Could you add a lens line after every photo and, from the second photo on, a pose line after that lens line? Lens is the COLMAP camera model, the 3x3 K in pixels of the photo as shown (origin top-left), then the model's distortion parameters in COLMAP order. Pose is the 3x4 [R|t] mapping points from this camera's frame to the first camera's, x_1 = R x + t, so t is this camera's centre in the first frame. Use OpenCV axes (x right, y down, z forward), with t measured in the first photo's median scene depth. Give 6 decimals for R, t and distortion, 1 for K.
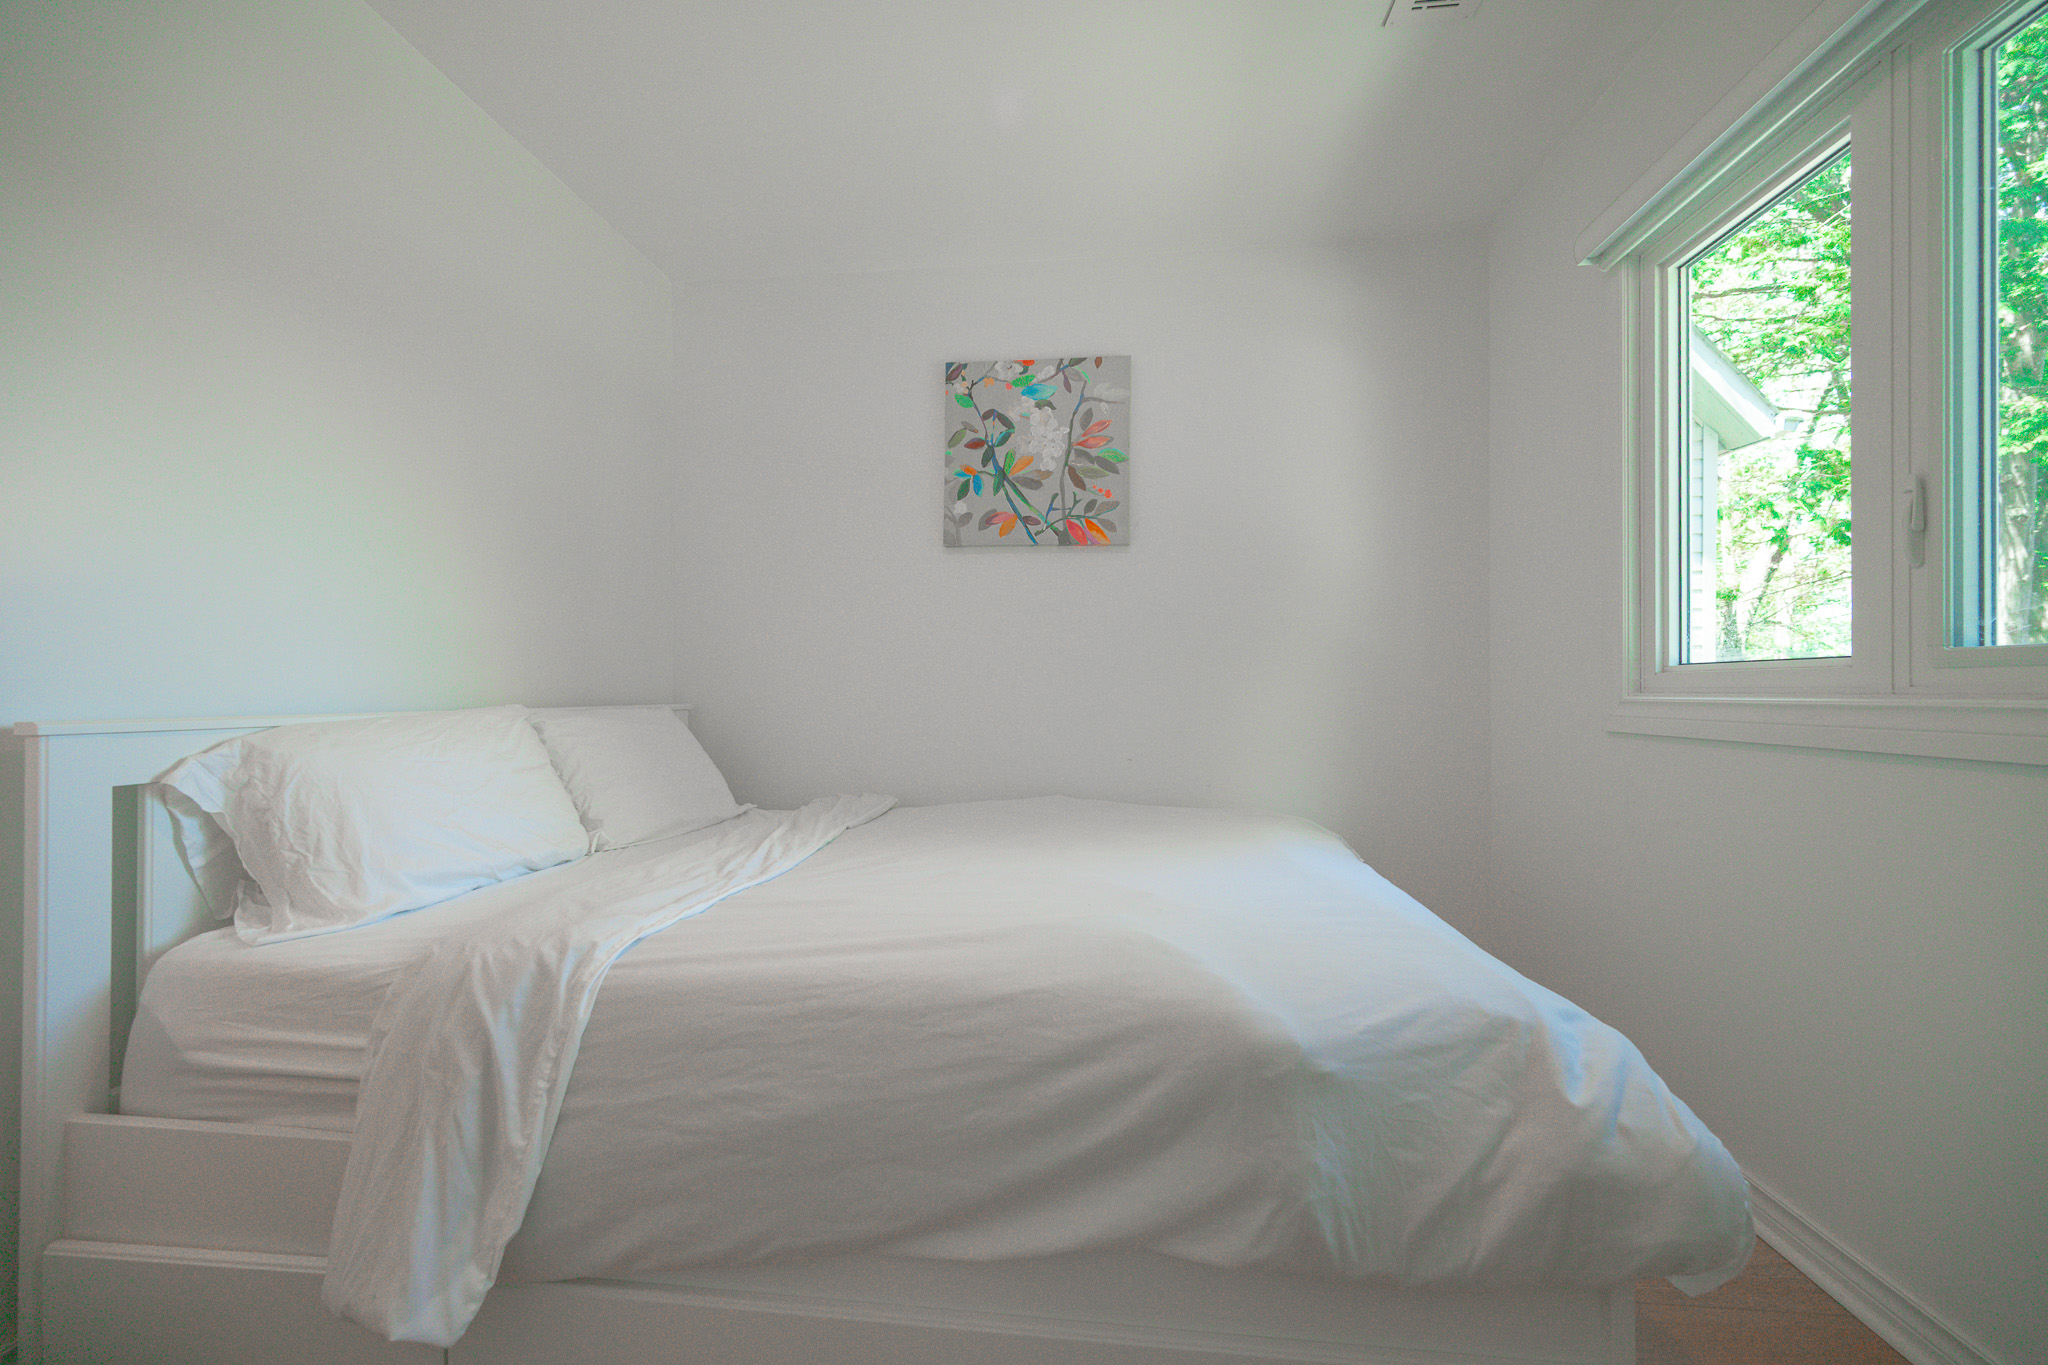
lens RADIAL K [[849.6, 0, 1024.0], [0, 849.6, 682.5], [0, 0, 1]] dist [-0.007337, -0.000133]
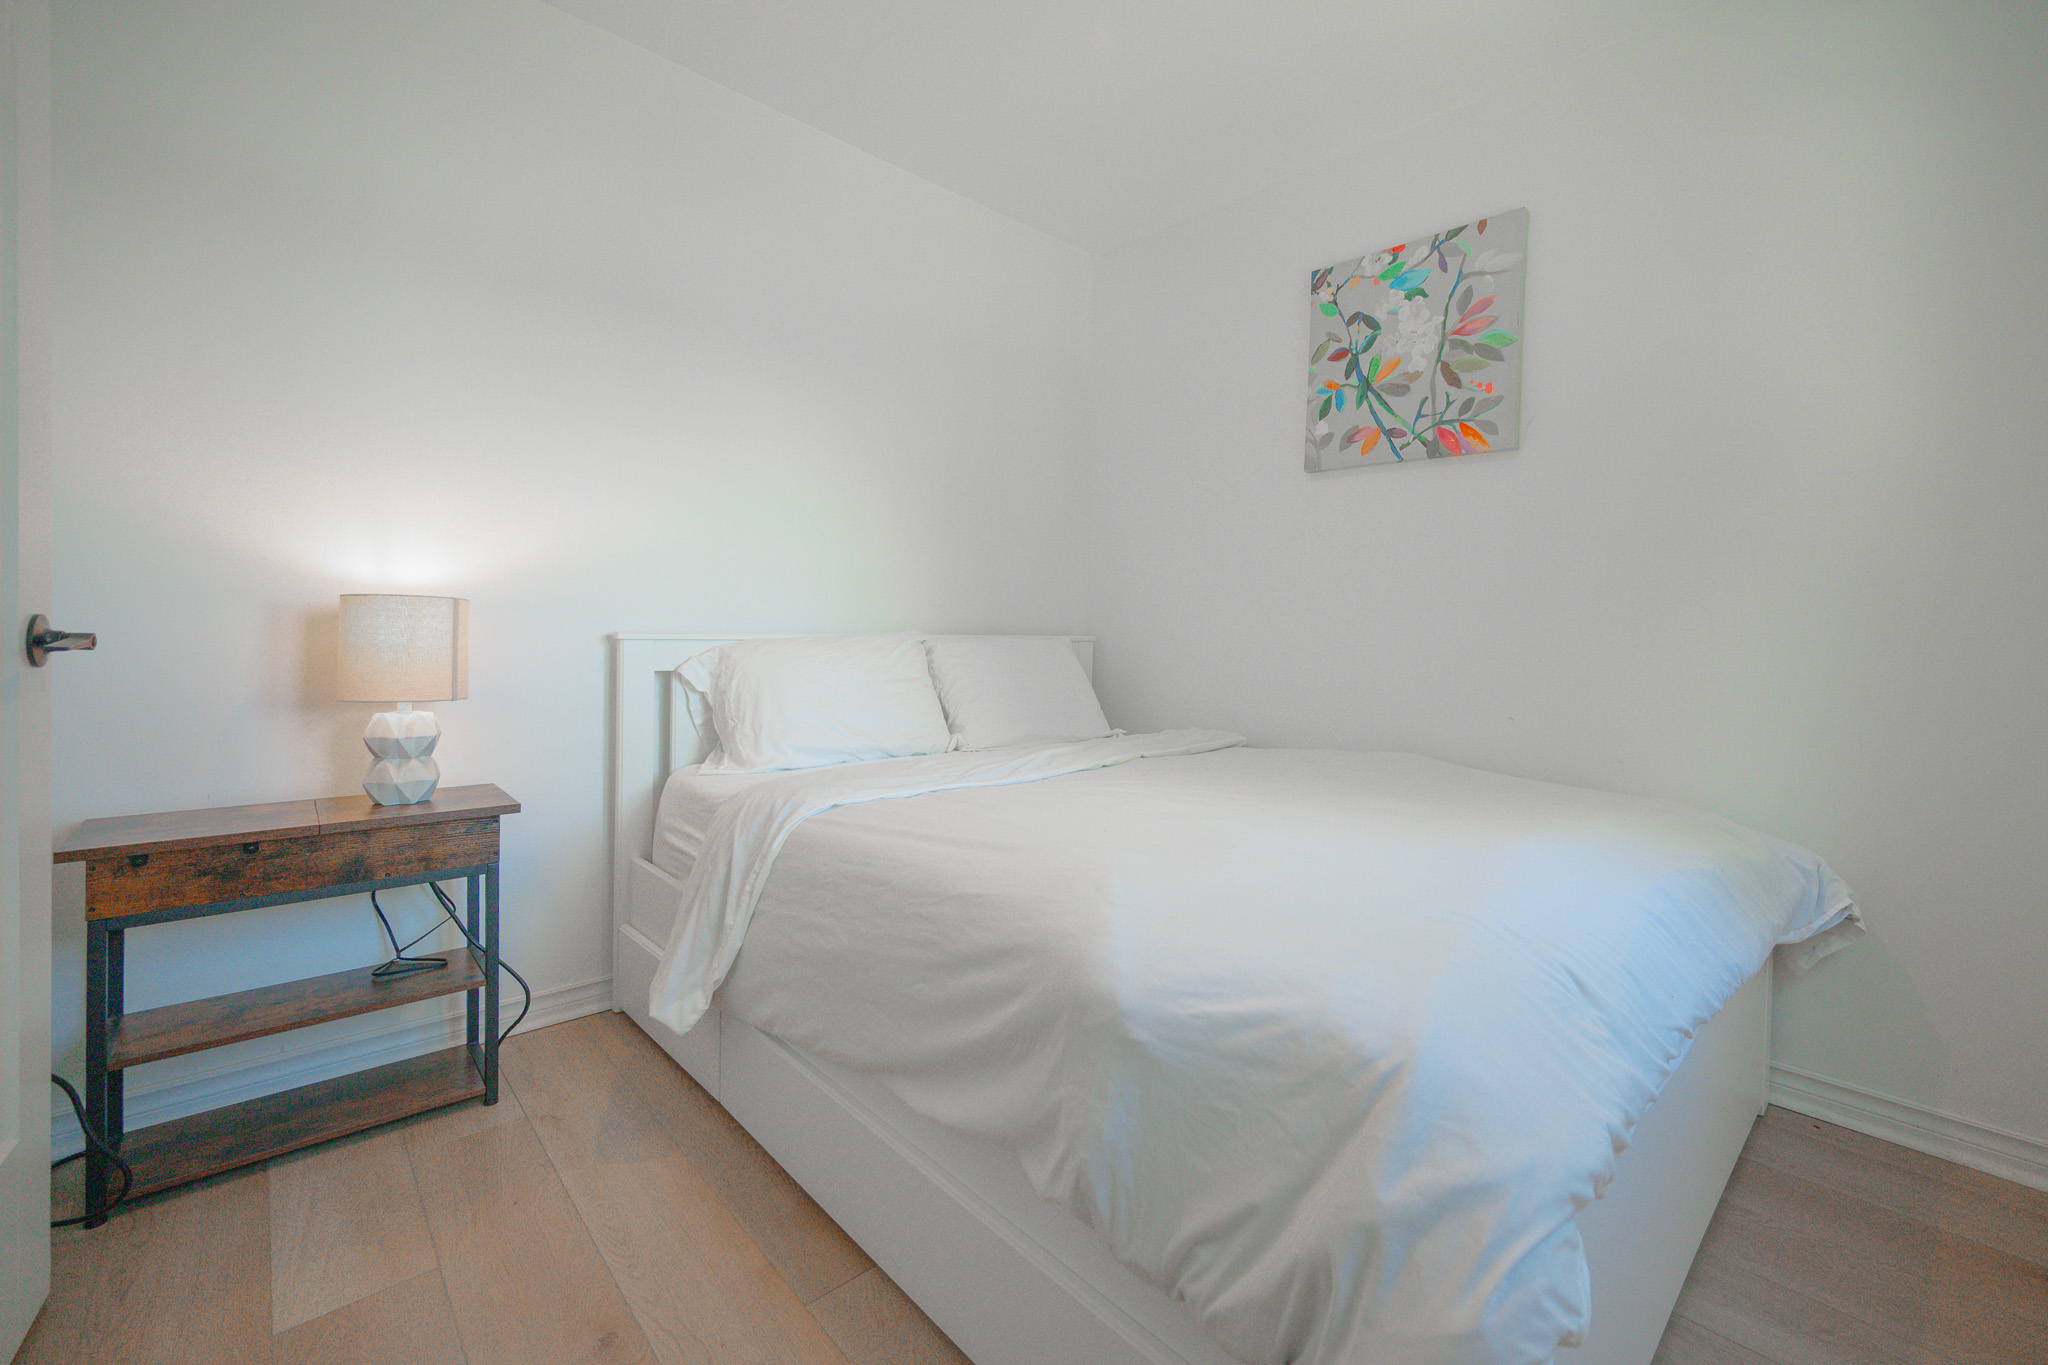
lens RADIAL K [[879.9, 0, 1016.2], [0, 879.9, 634.2], [0, 0, 1]] dist [-0.001902, -0.000241]
pose [[0.749489, 0.024353, -0.661569, 0.317569], [-0.013884, 0.999682, 0.021070, 0.000502], [0.661871, -0.006606, 0.749589, 0.072964]]
